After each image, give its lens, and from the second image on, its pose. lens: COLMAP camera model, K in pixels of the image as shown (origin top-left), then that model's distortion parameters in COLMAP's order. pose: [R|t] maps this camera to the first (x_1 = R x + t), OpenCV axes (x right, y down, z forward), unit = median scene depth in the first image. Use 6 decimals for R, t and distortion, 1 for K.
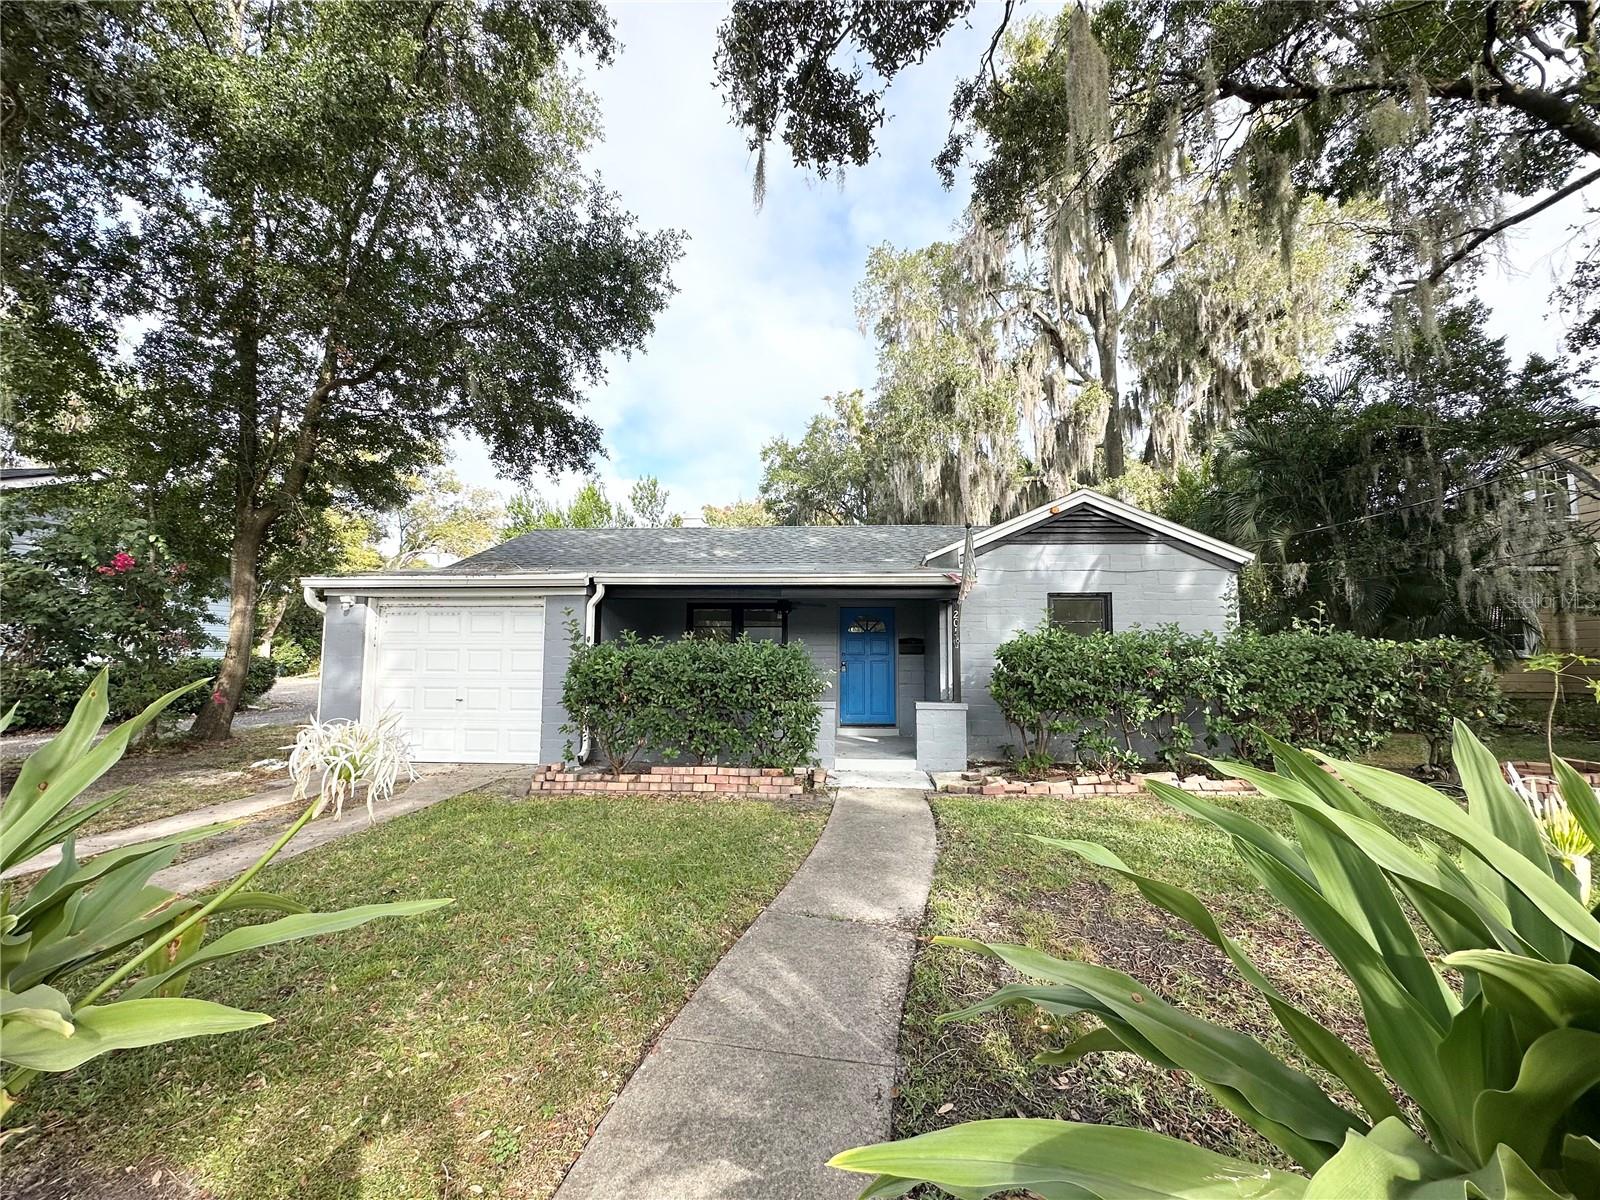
lens RADIAL K [[639.3, 0, 796.8], [0, 639.3, 595.1], [0, 0, 1]] dist [-0.004432, 0.000194]
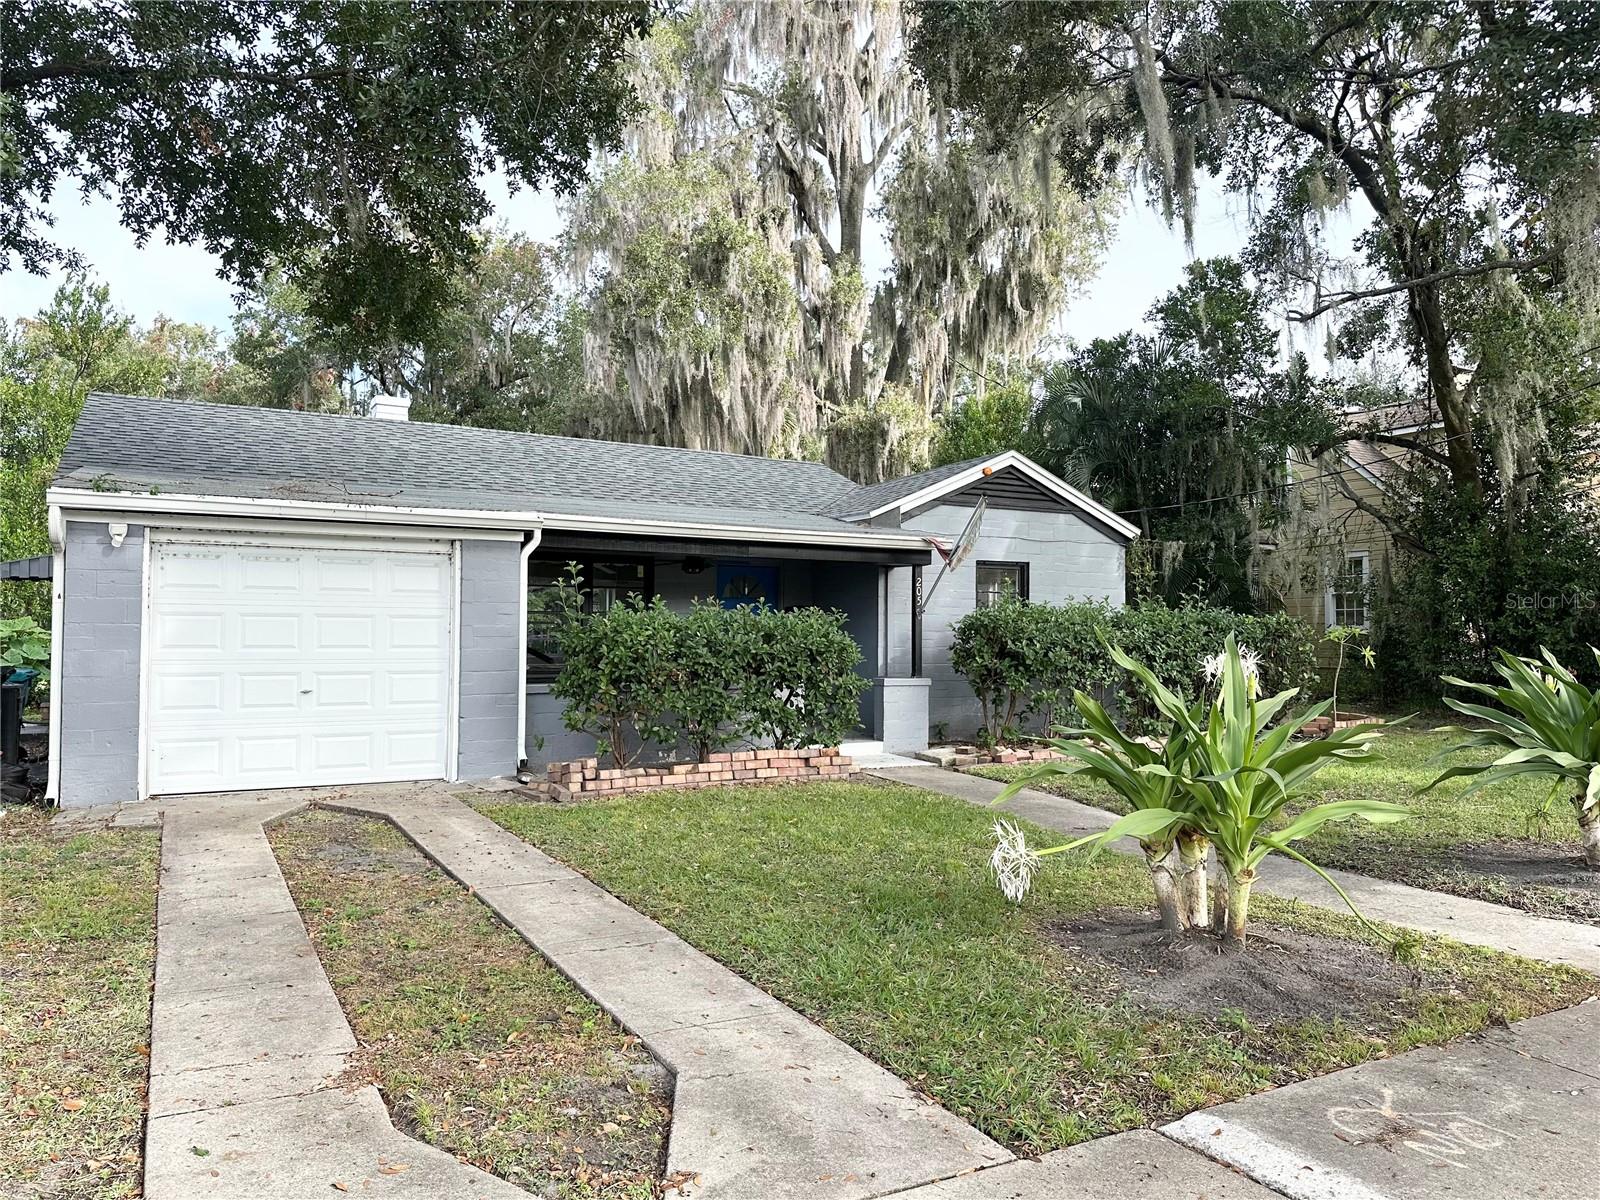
lens RADIAL K [[1134.9, 0, 803.2], [0, 1134.9, 602.9], [0, 0, 1]] dist [0.050554, -0.000535]
pose [[0.838559, 0.016116, 0.544572, -0.730670], [-0.051273, 0.997460, 0.049434, -0.010624], [-0.542392, -0.069376, 0.837256, -0.248351]]
